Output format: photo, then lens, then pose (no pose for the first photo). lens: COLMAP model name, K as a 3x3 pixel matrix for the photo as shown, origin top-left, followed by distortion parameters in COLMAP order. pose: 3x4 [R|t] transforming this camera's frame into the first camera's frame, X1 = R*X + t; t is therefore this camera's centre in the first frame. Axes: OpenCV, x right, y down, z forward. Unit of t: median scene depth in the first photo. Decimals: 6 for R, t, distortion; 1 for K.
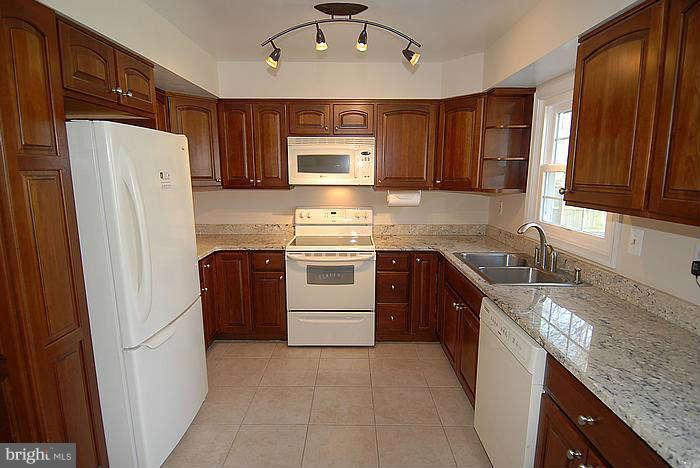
lens RADIAL K [[376.6, 0, 350.7], [0, 376.6, 241.6], [0, 0, 1]] dist [0.070293, -0.077526]
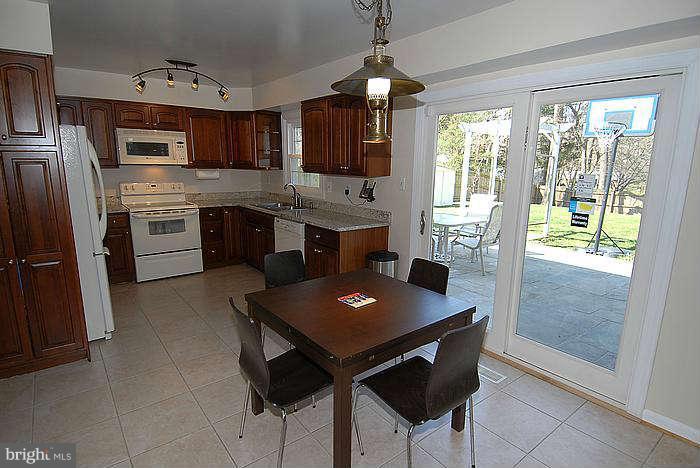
lens RADIAL K [[376.6, 0, 350.7], [0, 376.6, 241.6], [0, 0, 1]] dist [0.070293, -0.077526]
pose [[0.796835, -0.116525, 0.592854, -0.364339], [0.095571, 0.993182, 0.066756, 0.114067], [-0.596590, 0.003466, 0.802539, -0.594056]]
